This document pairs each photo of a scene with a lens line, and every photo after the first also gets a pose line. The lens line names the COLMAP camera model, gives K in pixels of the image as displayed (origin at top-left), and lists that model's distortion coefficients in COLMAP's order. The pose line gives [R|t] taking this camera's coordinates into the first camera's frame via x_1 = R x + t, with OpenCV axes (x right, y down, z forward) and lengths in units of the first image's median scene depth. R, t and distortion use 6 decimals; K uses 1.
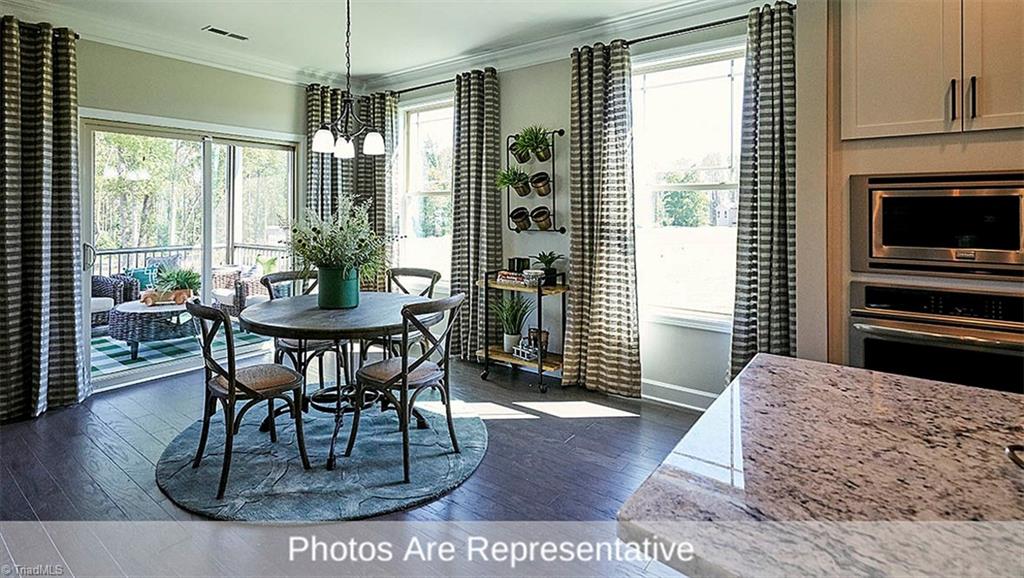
lens RADIAL K [[508.6, 0, 456.9], [0, 508.6, 206.9], [0, 0, 1]] dist [0.001335, 0.000044]
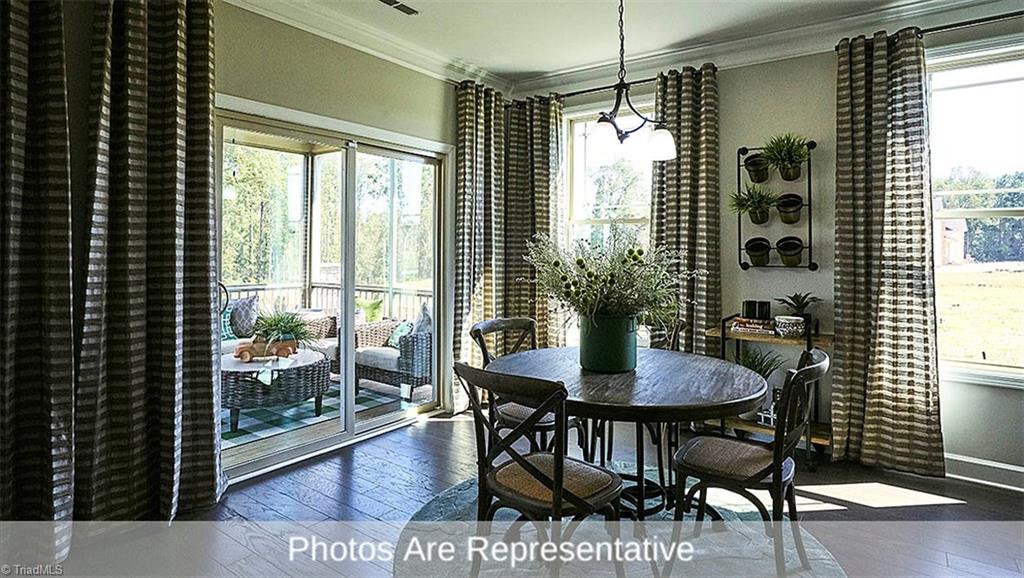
lens RADIAL K [[557.4, 0, 520.2], [0, 557.4, 245.3], [0, 0, 1]] dist [-0.003693, 0.004489]
pose [[0.997080, 0.008169, 0.075930, -0.355906], [-0.008322, 0.999964, 0.001690, 0.016356], [-0.075913, -0.002317, 0.997112, 0.174265]]
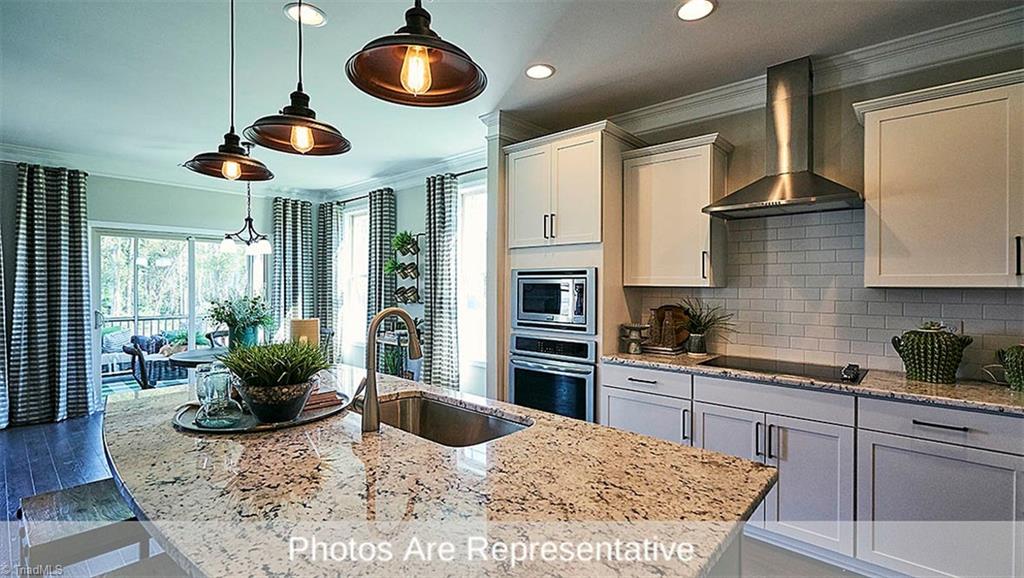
lens RADIAL K [[455.4, 0, 512.8], [0, 455.4, 287.7], [0, 0, 1]] dist [-0.000522, -0.000517]
pose [[0.999684, 0.000864, -0.025127, 0.532895], [-0.000521, 0.999907, 0.013622, -0.015927], [0.025136, -0.013604, 0.999591, -0.312976]]
